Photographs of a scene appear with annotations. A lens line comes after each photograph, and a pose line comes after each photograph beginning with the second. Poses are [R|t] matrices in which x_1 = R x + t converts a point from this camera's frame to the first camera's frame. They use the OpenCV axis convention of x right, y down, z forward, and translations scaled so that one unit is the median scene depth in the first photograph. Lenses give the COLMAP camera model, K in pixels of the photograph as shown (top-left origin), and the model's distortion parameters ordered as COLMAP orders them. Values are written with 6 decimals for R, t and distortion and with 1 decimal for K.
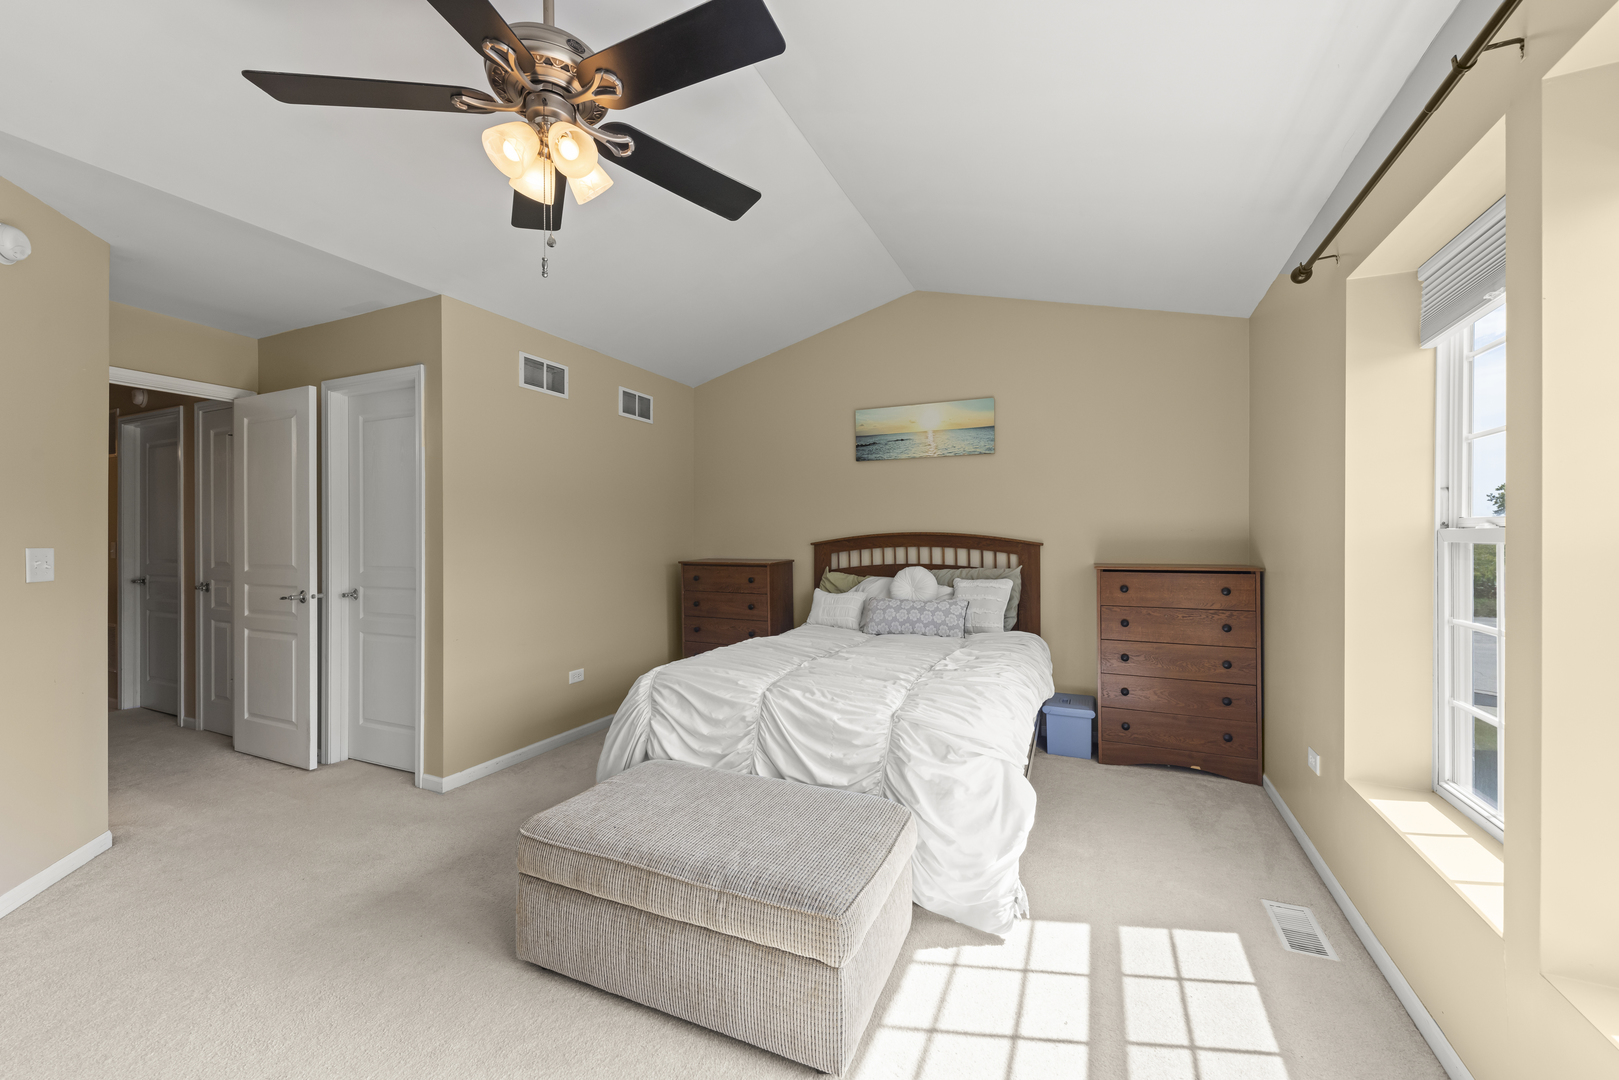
lens RADIAL K [[628.5, 0, 810.1], [0, 628.5, 539.5], [0, 0, 1]] dist [0.008075, -0.004134]
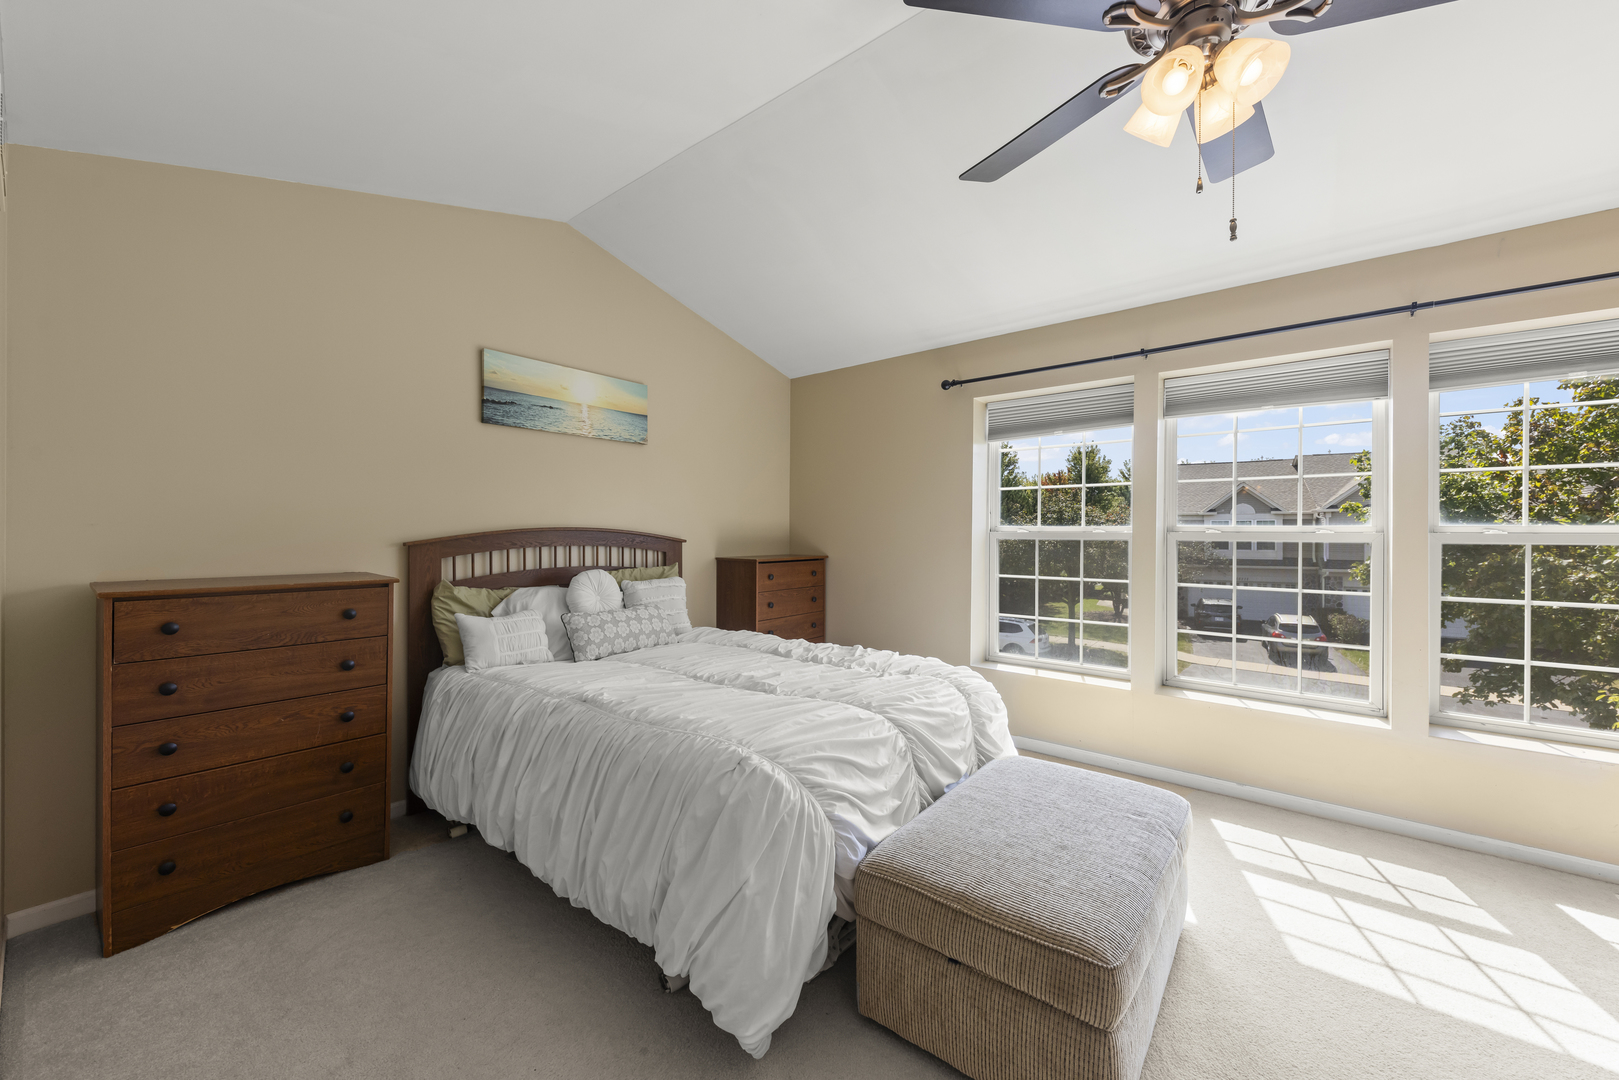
lens RADIAL K [[628.5, 0, 814.0], [0, 628.5, 537.3], [0, 0, 1]] dist [0.008075, -0.004134]
pose [[0.227248, -0.005095, 0.973824, -0.557383], [-0.004762, 0.999969, 0.006343, -0.005781], [-0.973825, -0.006079, 0.227217, 0.533520]]
